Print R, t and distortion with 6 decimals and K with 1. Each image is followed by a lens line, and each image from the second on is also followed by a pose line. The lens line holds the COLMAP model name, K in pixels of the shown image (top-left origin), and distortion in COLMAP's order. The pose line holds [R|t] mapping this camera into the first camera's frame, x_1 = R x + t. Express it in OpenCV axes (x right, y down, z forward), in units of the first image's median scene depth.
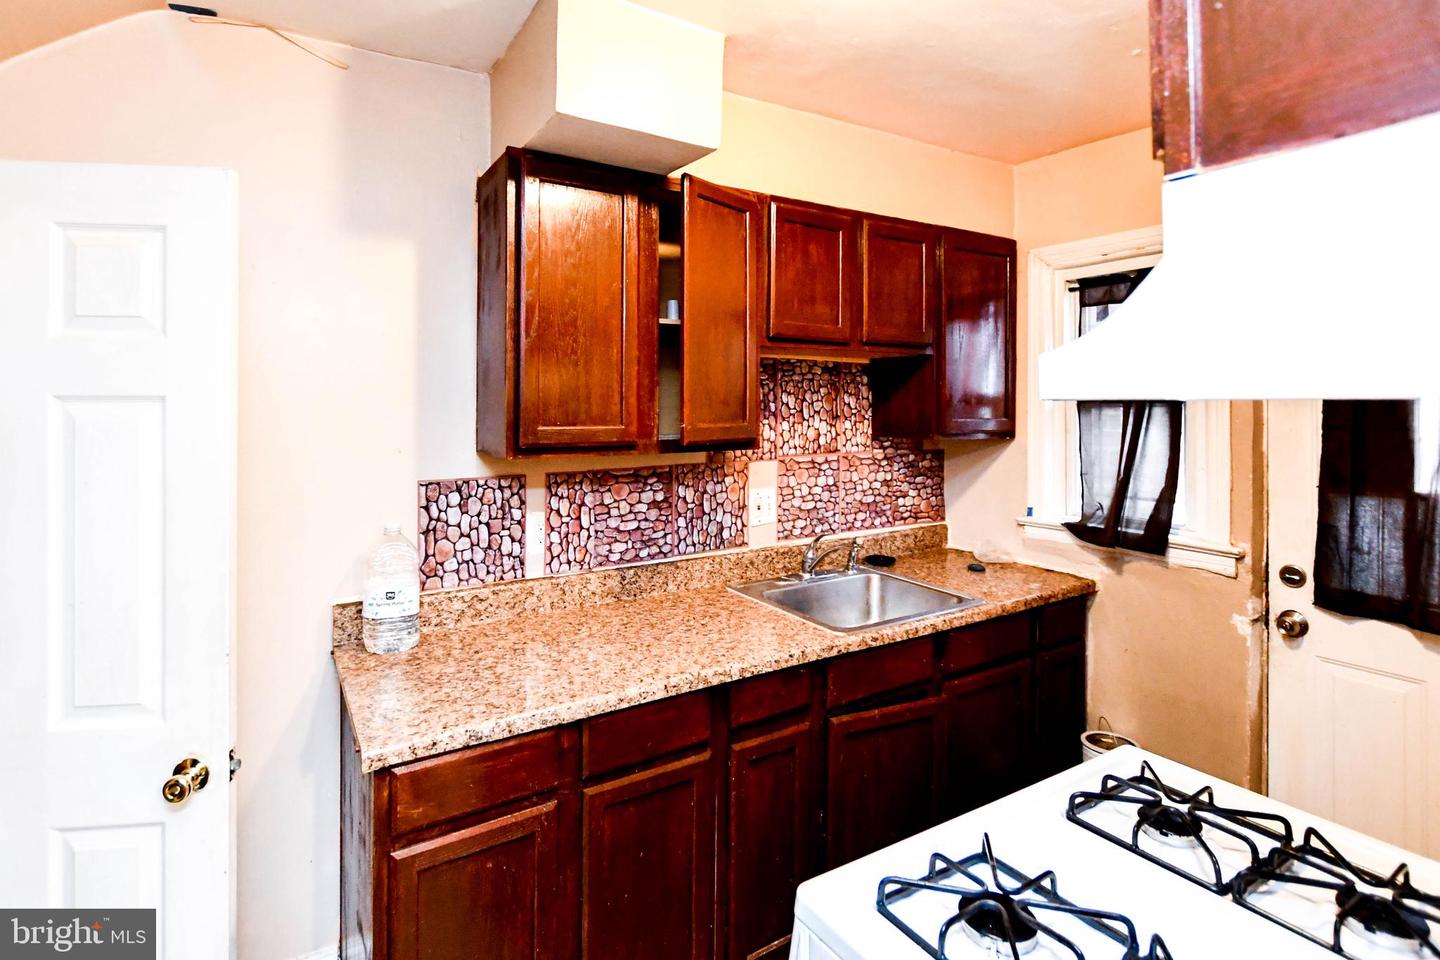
lens RADIAL K [[663.0, 0, 721.4], [0, 663.0, 465.9], [0, 0, 1]] dist [-0.014203, 0.005050]
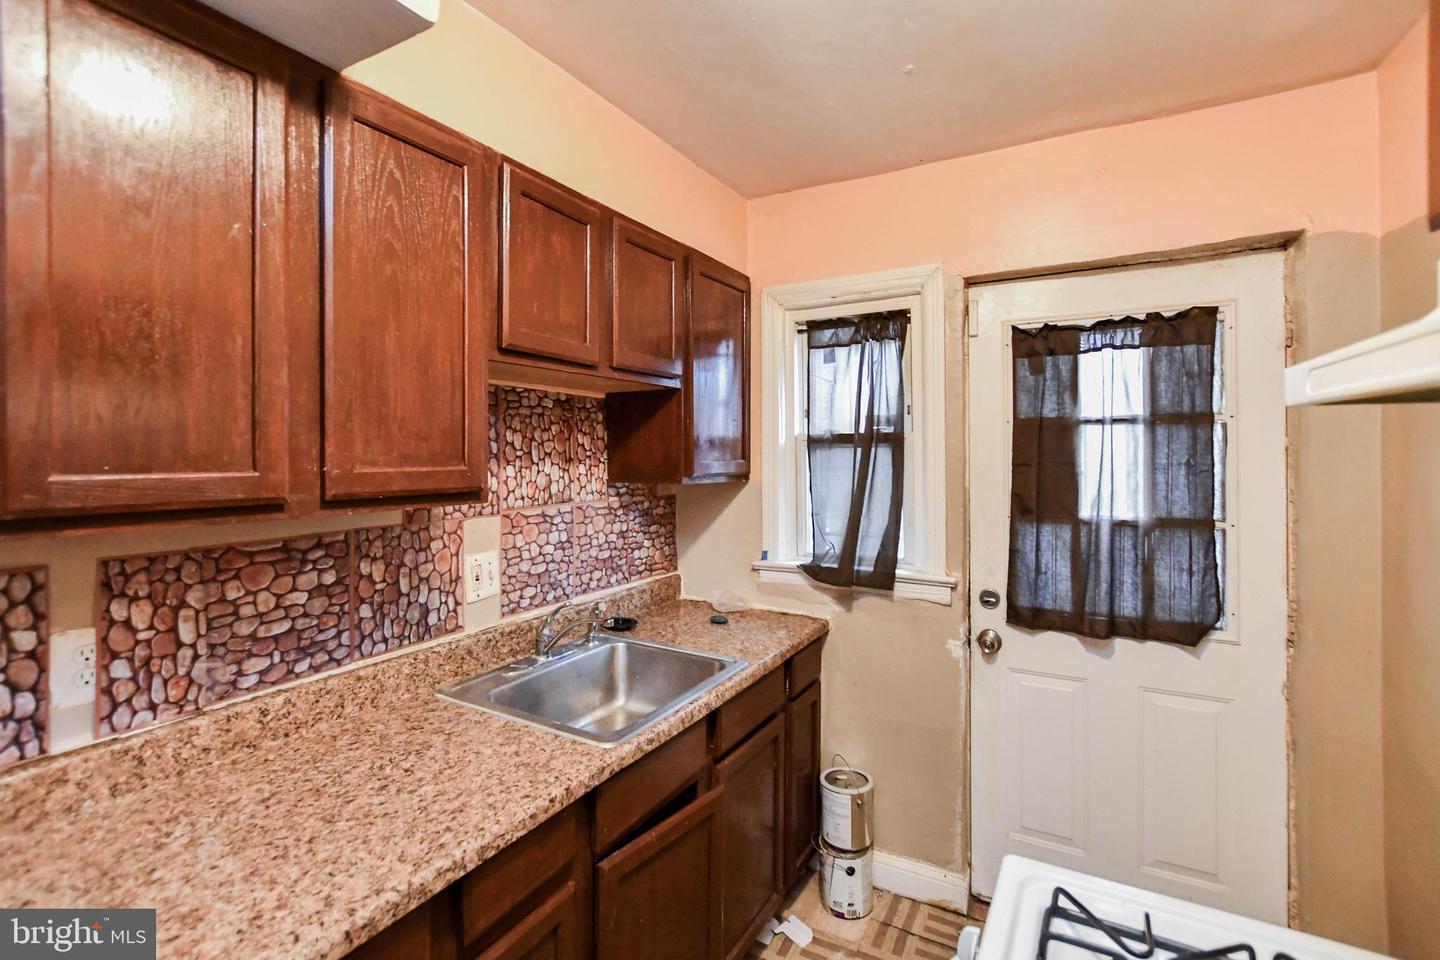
lens RADIAL K [[663.0, 0, 721.4], [0, 663.0, 465.9], [0, 0, 1]] dist [-0.014203, 0.005050]
pose [[0.901592, -0.013338, 0.432382, -0.019490], [0.044268, 0.997122, -0.061548, -0.007465], [-0.430317, 0.074632, 0.899587, 0.191648]]
